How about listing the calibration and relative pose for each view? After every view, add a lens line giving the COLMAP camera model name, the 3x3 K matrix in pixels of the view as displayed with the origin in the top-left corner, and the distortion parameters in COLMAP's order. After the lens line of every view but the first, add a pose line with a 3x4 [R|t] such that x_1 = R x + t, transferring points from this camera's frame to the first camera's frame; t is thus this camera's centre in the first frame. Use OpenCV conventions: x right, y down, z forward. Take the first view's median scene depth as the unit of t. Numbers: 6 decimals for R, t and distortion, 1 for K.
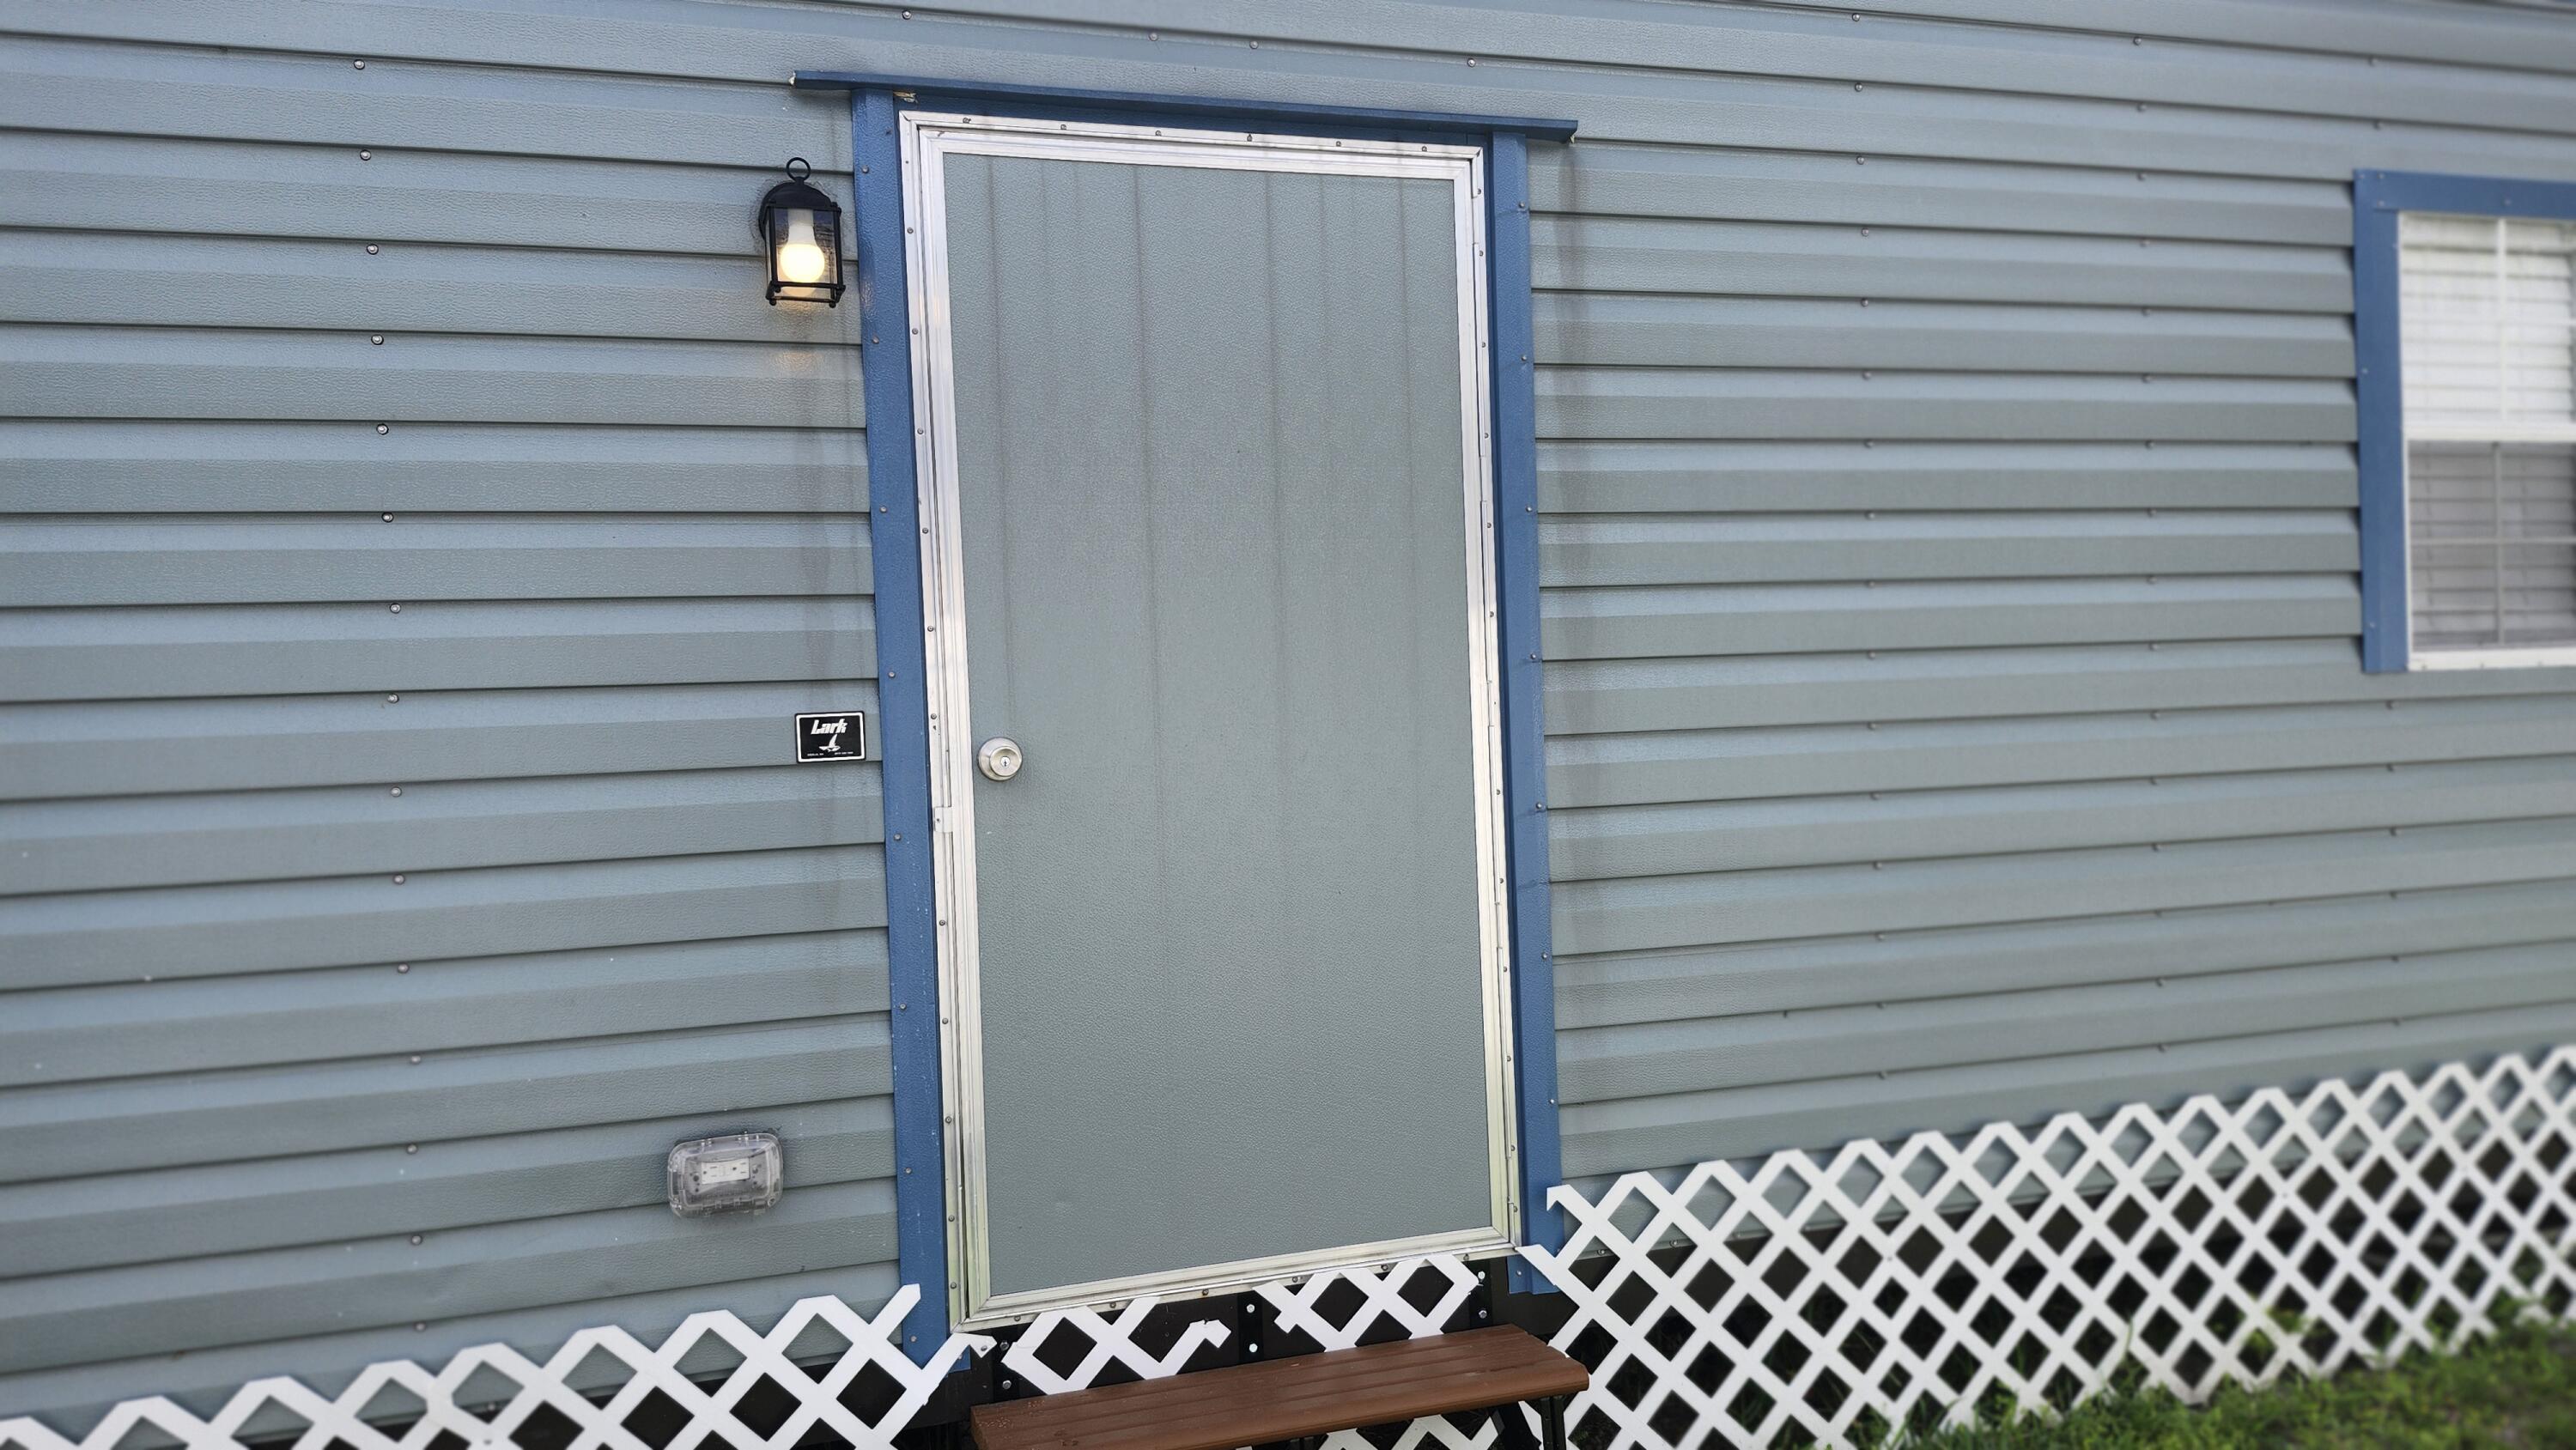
lens RADIAL K [[1854.4, 0, 1289.2], [0, 1854.4, 750.6], [0, 0, 1]] dist [0.051100, -0.073088]
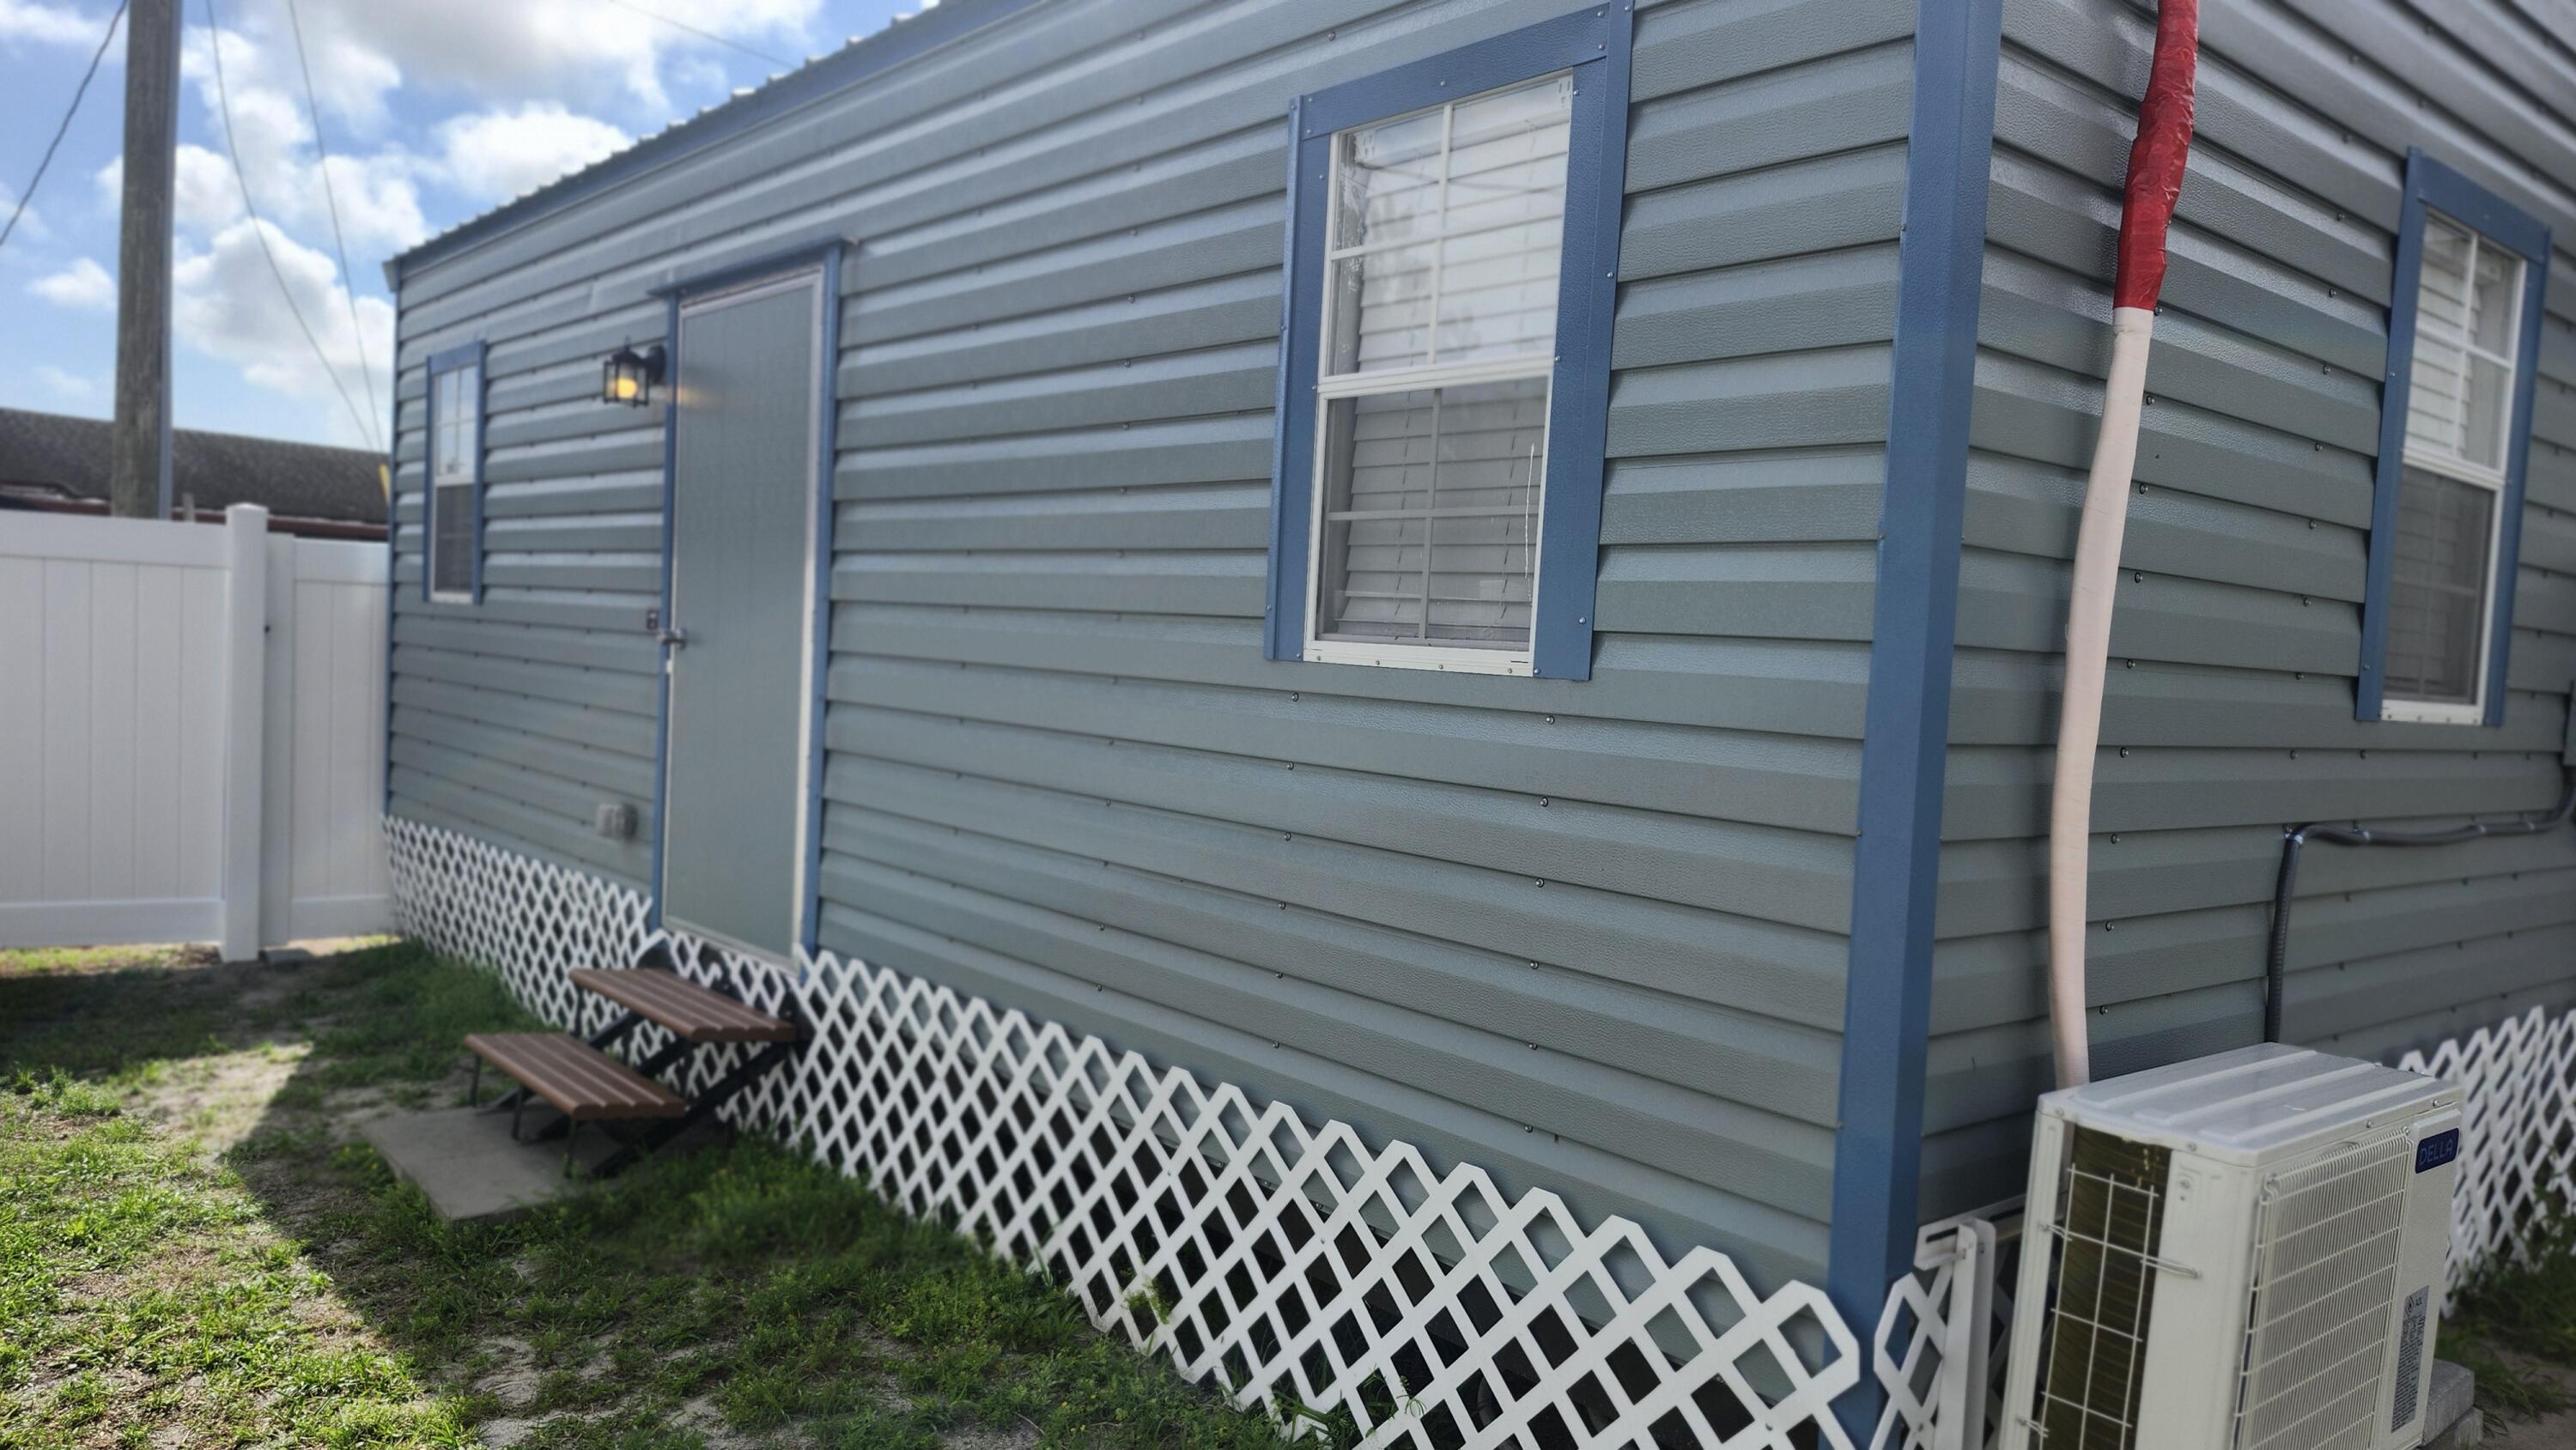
lens RADIAL K [[1776.8, 0, 1279.9], [0, 1776.8, 724.2], [0, 0, 1]] dist [0.122747, -0.174449]
pose [[0.382229, 0.104530, -0.918137, 1.436611], [-0.074354, 0.993839, 0.082195, -0.085014], [0.921072, 0.036850, 0.387646, 0.691195]]
